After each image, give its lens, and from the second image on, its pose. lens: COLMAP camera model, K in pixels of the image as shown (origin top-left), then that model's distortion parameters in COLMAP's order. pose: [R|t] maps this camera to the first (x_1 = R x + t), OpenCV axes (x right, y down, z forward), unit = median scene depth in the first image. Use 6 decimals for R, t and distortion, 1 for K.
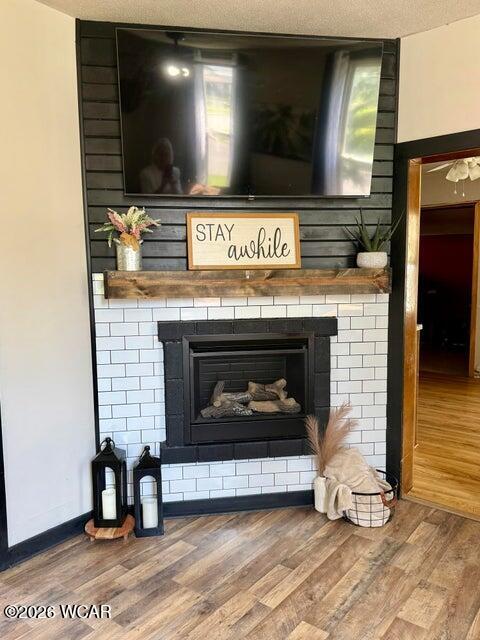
lens RADIAL K [[500.2, 0, 241.9], [0, 500.2, 318.5], [0, 0, 1]] dist [0.073691, -0.020809]
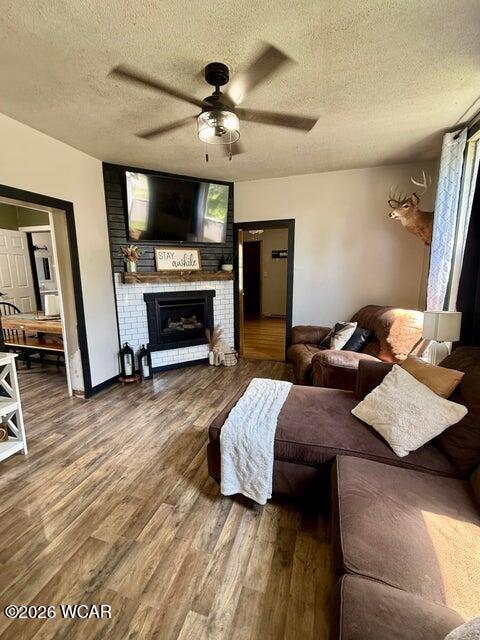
lens RADIAL K [[278.7, 0, 237.7], [0, 278.7, 318.5], [0, 0, 1]] dist [0.001753, 0.000127]
pose [[0.936110, -0.061225, 0.346337, -0.213166], [0.036314, 0.996294, 0.077973, 0.037846], [-0.349827, -0.060414, 0.934864, -0.396929]]
